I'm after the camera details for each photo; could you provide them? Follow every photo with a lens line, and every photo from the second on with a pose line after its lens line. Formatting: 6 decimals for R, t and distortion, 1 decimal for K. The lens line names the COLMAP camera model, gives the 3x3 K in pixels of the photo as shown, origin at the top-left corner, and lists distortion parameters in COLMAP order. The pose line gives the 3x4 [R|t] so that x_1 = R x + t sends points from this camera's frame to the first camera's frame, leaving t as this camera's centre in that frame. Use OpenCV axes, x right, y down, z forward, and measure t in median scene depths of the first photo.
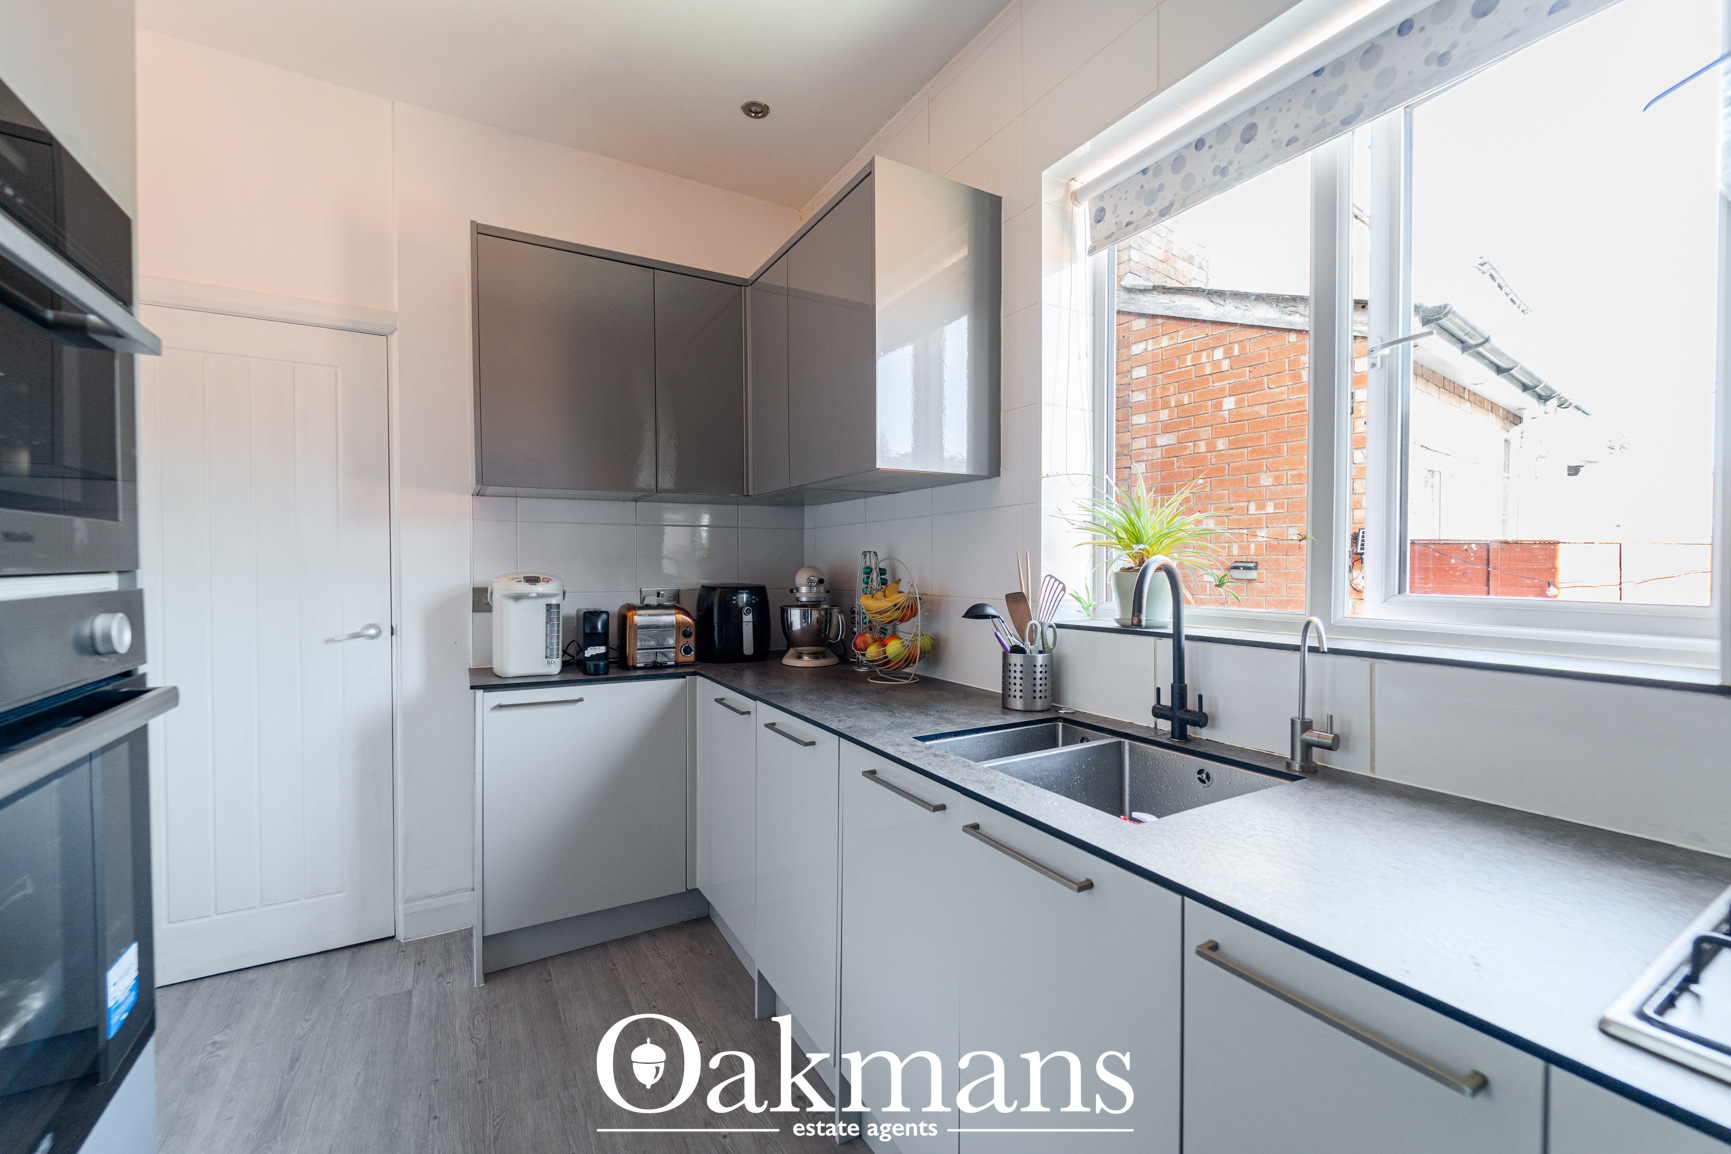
lens RADIAL K [[702.7, 0, 875.5], [0, 702.7, 572.7], [0, 0, 1]] dist [0.000885, -0.001420]
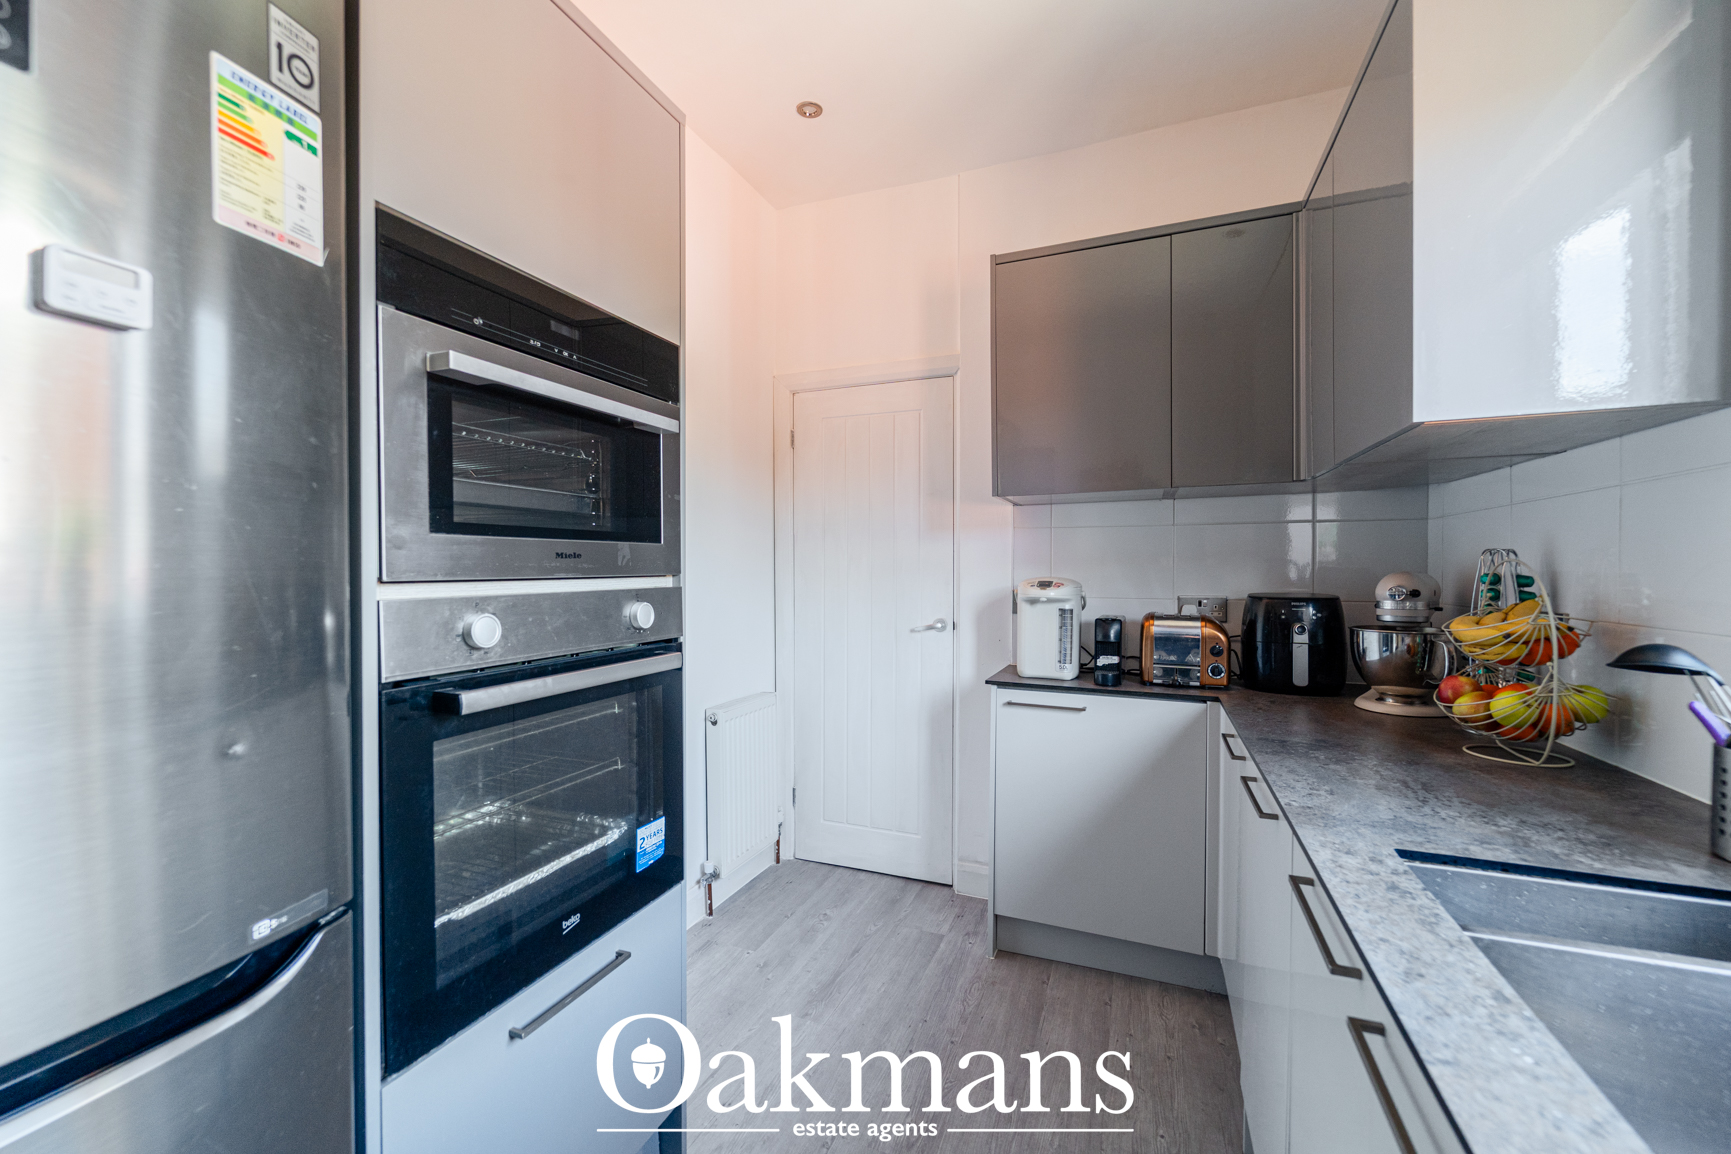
lens RADIAL K [[715.3, 0, 859.4], [0, 715.3, 575.1], [0, 0, 1]] dist [0.008351, -0.000639]
pose [[0.603921, 0.006866, -0.797015, 0.175393], [-0.008355, 0.999962, 0.002283, -0.003687], [0.797001, 0.005280, 0.603955, 0.151960]]
